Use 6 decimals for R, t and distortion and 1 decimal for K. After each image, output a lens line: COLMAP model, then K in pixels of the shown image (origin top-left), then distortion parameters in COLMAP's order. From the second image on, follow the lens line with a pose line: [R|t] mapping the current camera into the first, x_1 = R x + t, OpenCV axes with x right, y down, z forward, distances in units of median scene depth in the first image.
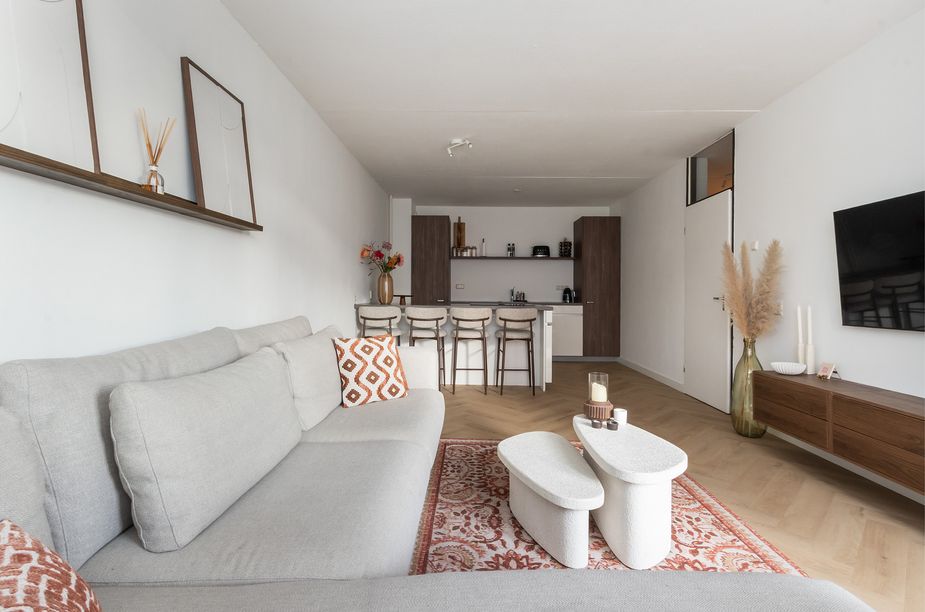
lens RADIAL K [[447.1, 0, 473.8], [0, 447.1, 287.4], [0, 0, 1]] dist [0.015305, -0.002554]
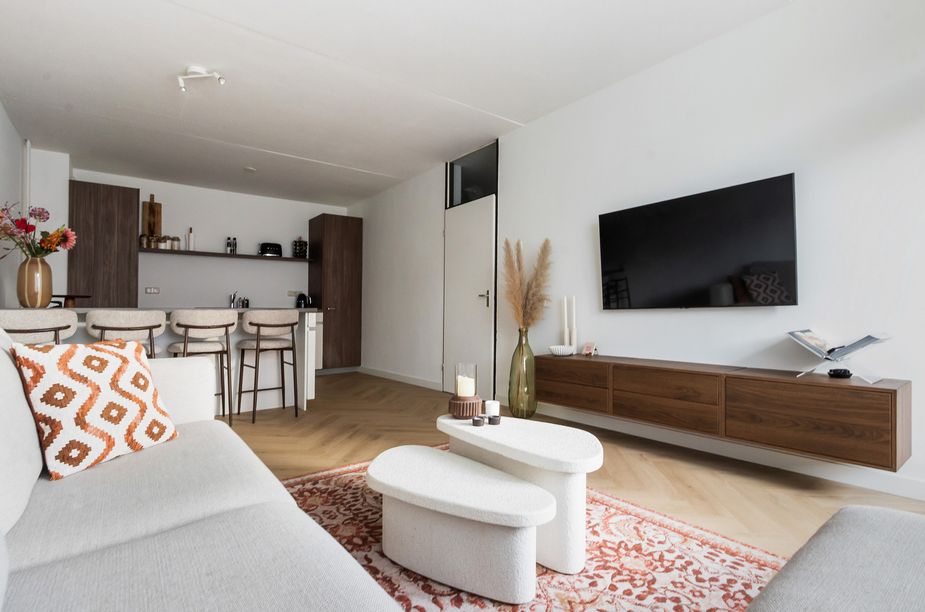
lens RADIAL K [[447.1, 0, 471.9], [0, 447.1, 300.0], [0, 0, 1]] dist [0.015305, -0.002554]
pose [[0.786420, -0.001638, 0.617691, -0.138355], [0.008083, 0.999938, -0.007639, 0.044314], [-0.617640, 0.011000, 0.786384, 0.183401]]
